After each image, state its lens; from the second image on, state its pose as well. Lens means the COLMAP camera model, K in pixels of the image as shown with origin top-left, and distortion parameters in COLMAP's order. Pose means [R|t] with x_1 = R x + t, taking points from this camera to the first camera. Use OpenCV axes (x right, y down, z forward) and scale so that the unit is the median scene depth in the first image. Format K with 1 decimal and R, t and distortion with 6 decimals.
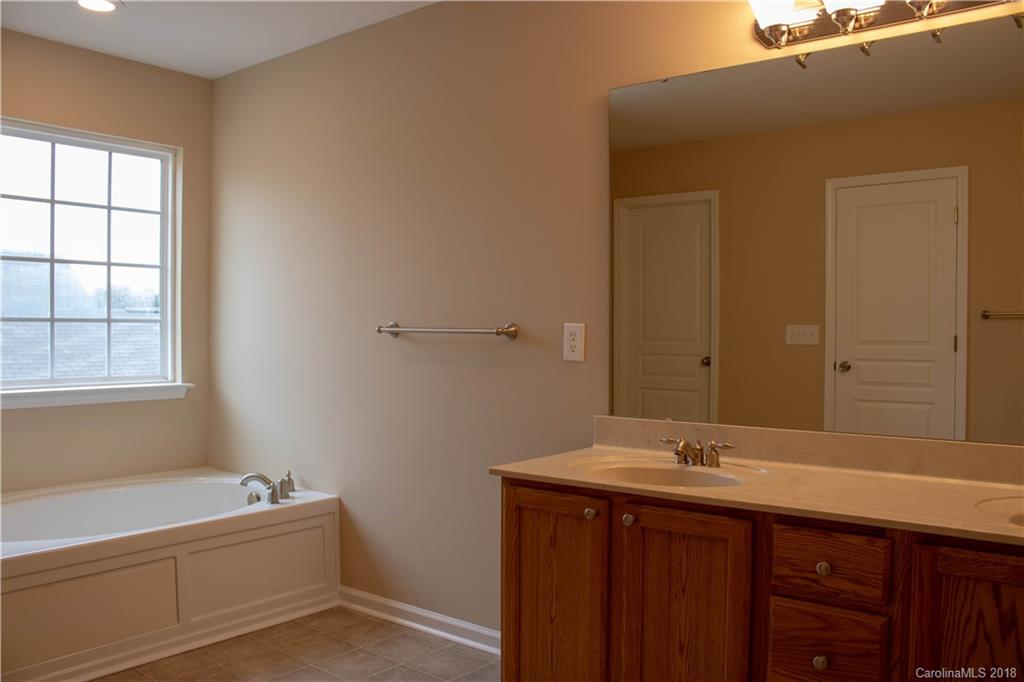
lens RADIAL K [[848.1, 0, 509.5], [0, 848.1, 342.8], [0, 0, 1]] dist [-0.163955, 0.136591]
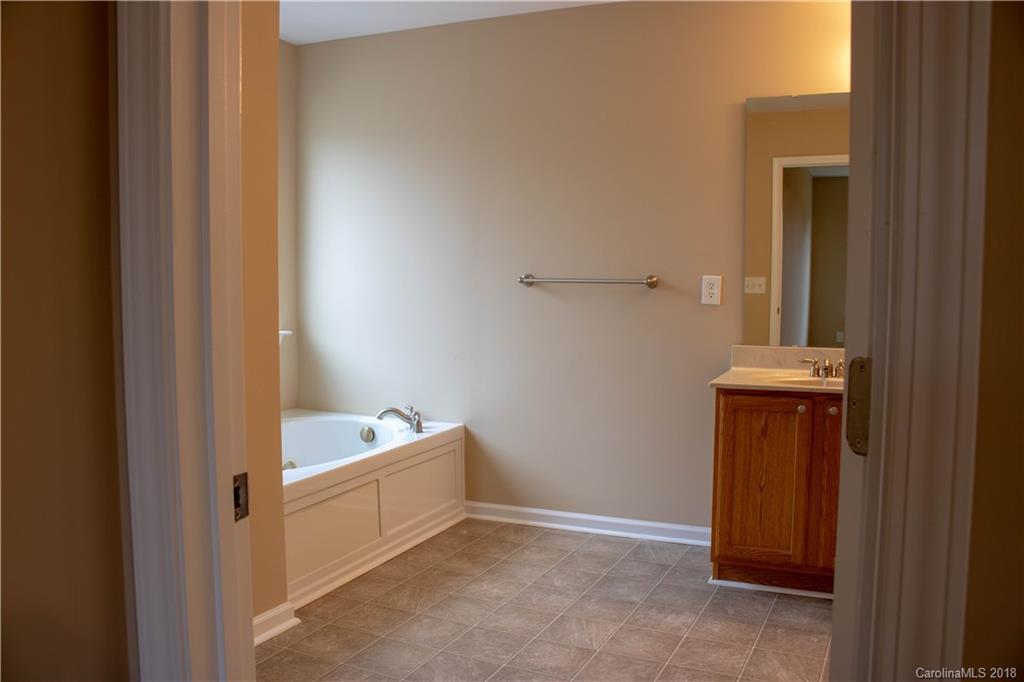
lens RADIAL K [[848.1, 0, 509.5], [0, 848.1, 342.8], [0, 0, 1]] dist [-0.163955, 0.136591]
pose [[0.965305, -0.019265, 0.260415, -0.560478], [0.004423, 0.998338, 0.057460, 0.004317], [-0.261089, -0.054315, 0.963785, -0.174681]]
